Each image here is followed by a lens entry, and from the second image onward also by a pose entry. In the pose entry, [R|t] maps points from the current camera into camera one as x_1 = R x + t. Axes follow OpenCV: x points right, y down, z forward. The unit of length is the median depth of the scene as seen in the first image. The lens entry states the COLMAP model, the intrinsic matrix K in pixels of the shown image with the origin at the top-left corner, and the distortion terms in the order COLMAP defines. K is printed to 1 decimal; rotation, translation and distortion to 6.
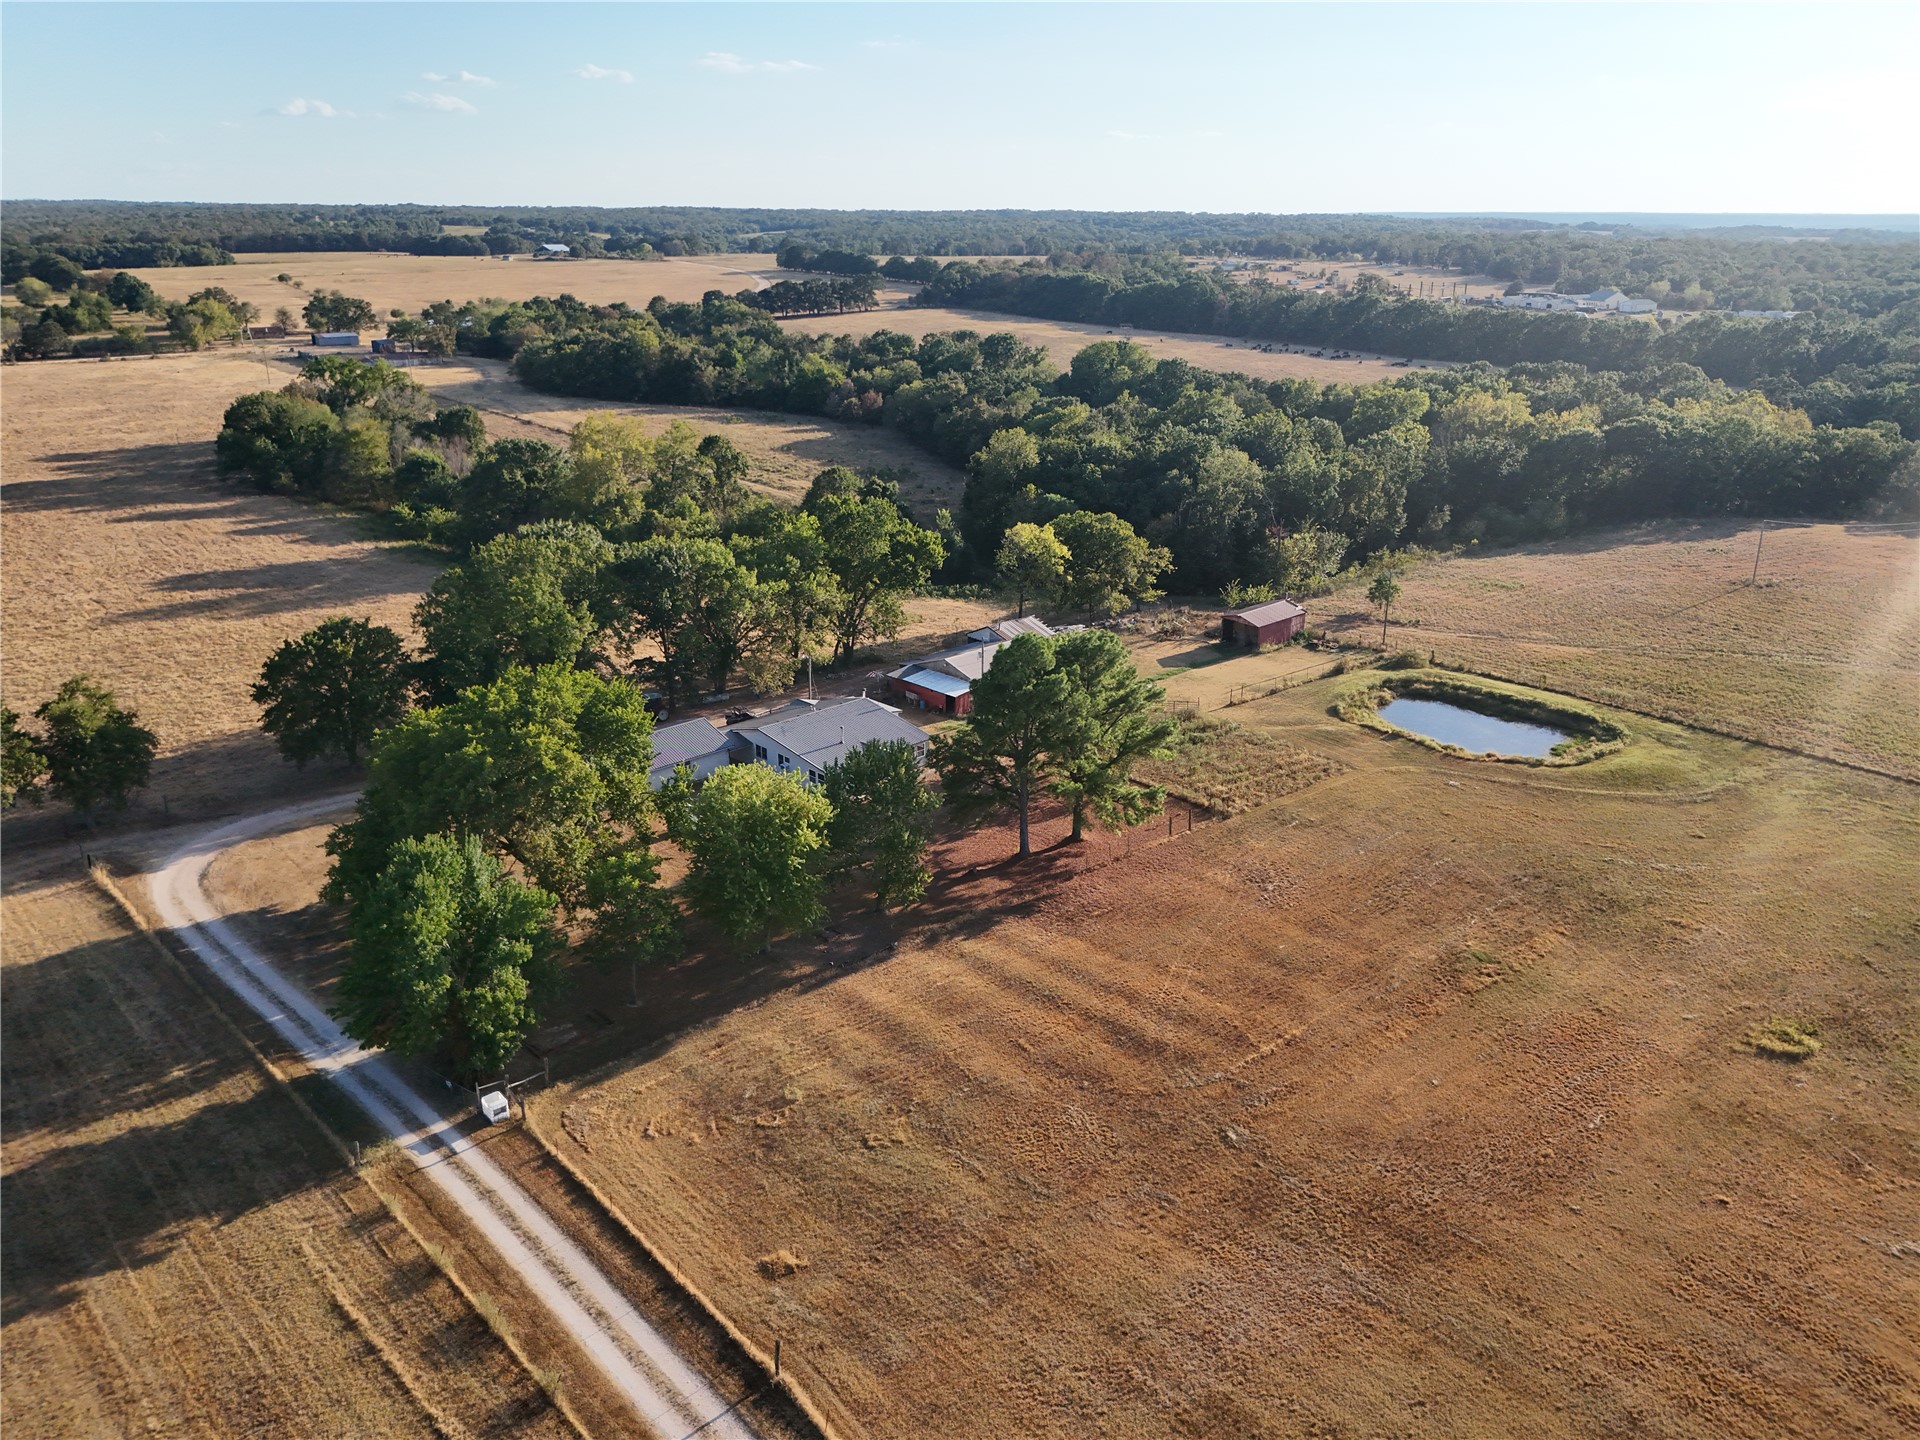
lens RADIAL K [[1411.9, 0, 956.0], [0, 1411.9, 734.3], [0, 0, 1]] dist [0.054857, -0.047990]
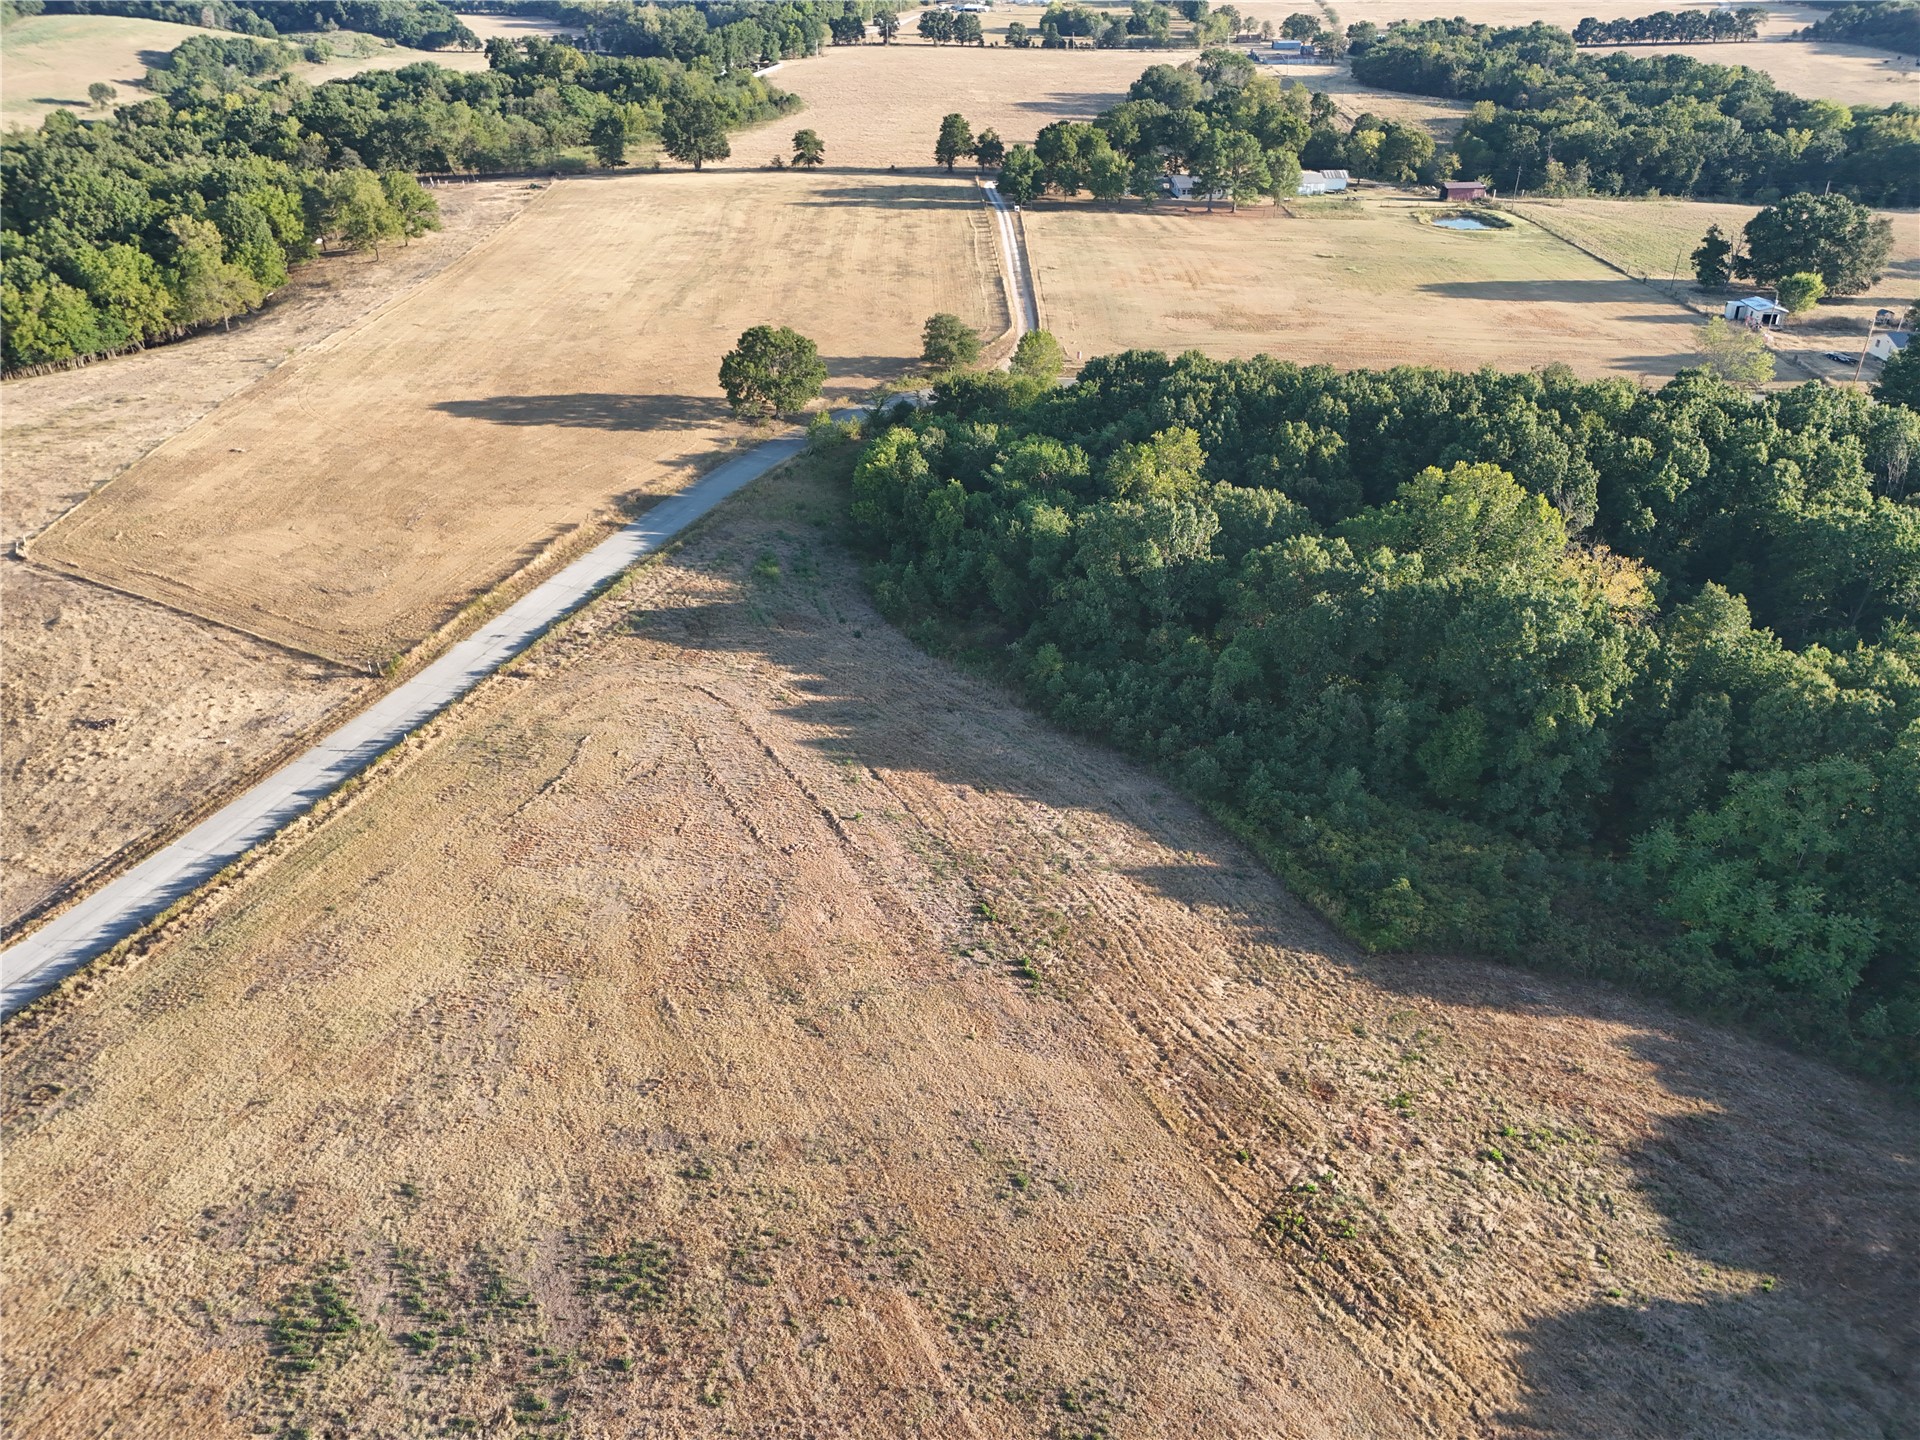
lens RADIAL K [[1411.9, 0, 962.5], [0, 1411.9, 720.1], [0, 0, 1]] dist [0.054857, -0.047990]
pose [[0.753121, 0.322441, -0.573446, 1.077893], [-0.229280, 0.945649, 0.230605, 0.328727], [0.616636, -0.042194, 0.786117, -1.088467]]
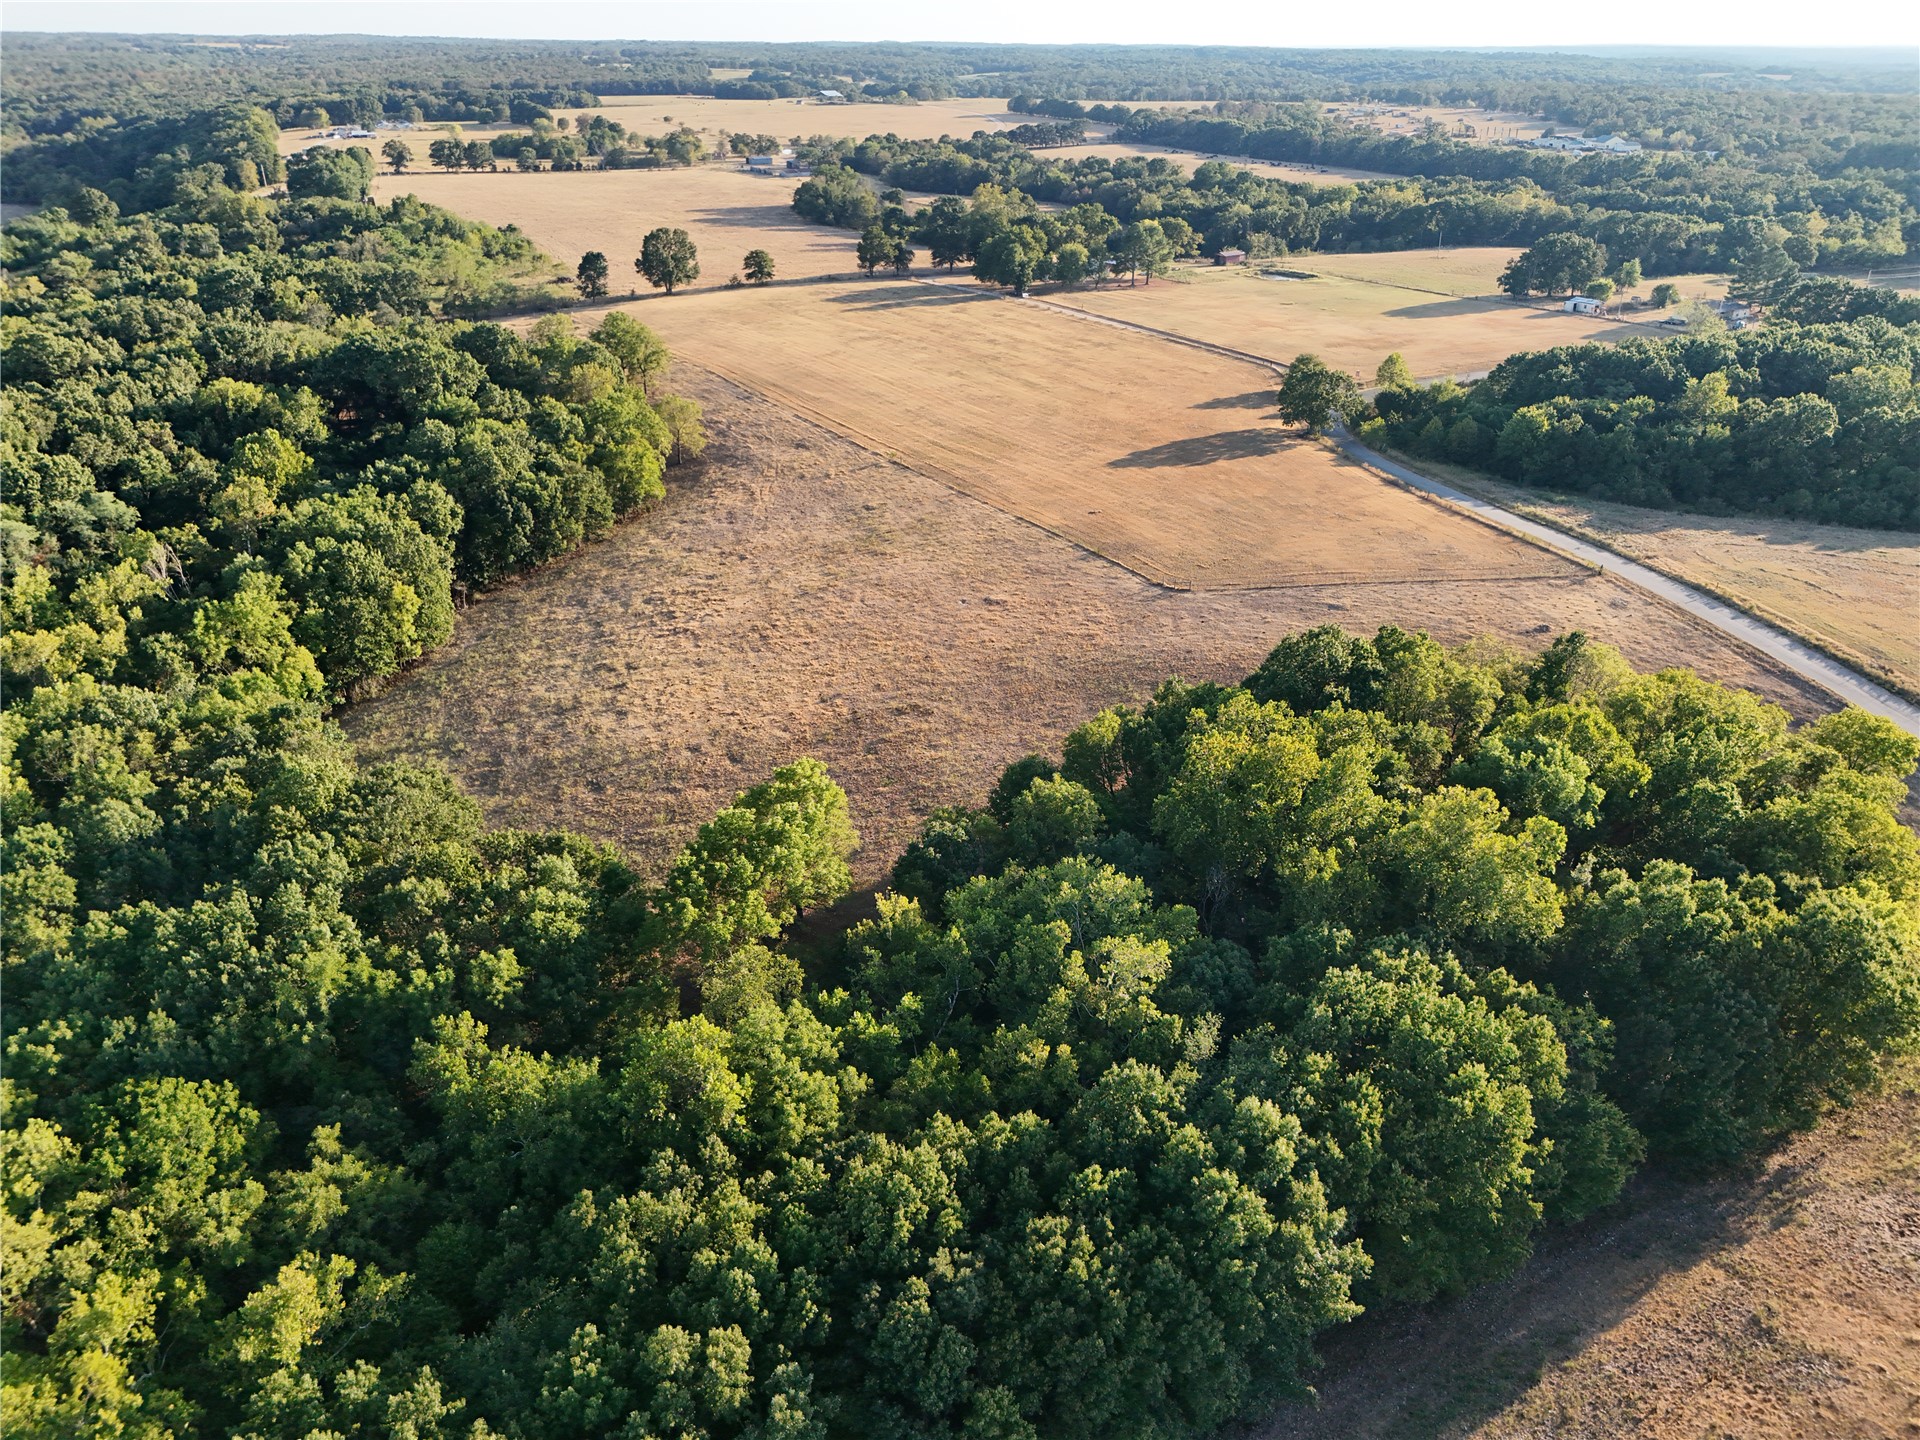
lens RADIAL K [[1411.9, 0, 952.8], [0, 1411.9, 710.3], [0, 0, 1]] dist [0.054857, -0.047990]
pose [[0.991599, 0.056862, -0.116181, 0.047707], [-0.046618, 0.994934, 0.089064, 0.576701], [0.120657, -0.082900, 0.989227, -1.893748]]
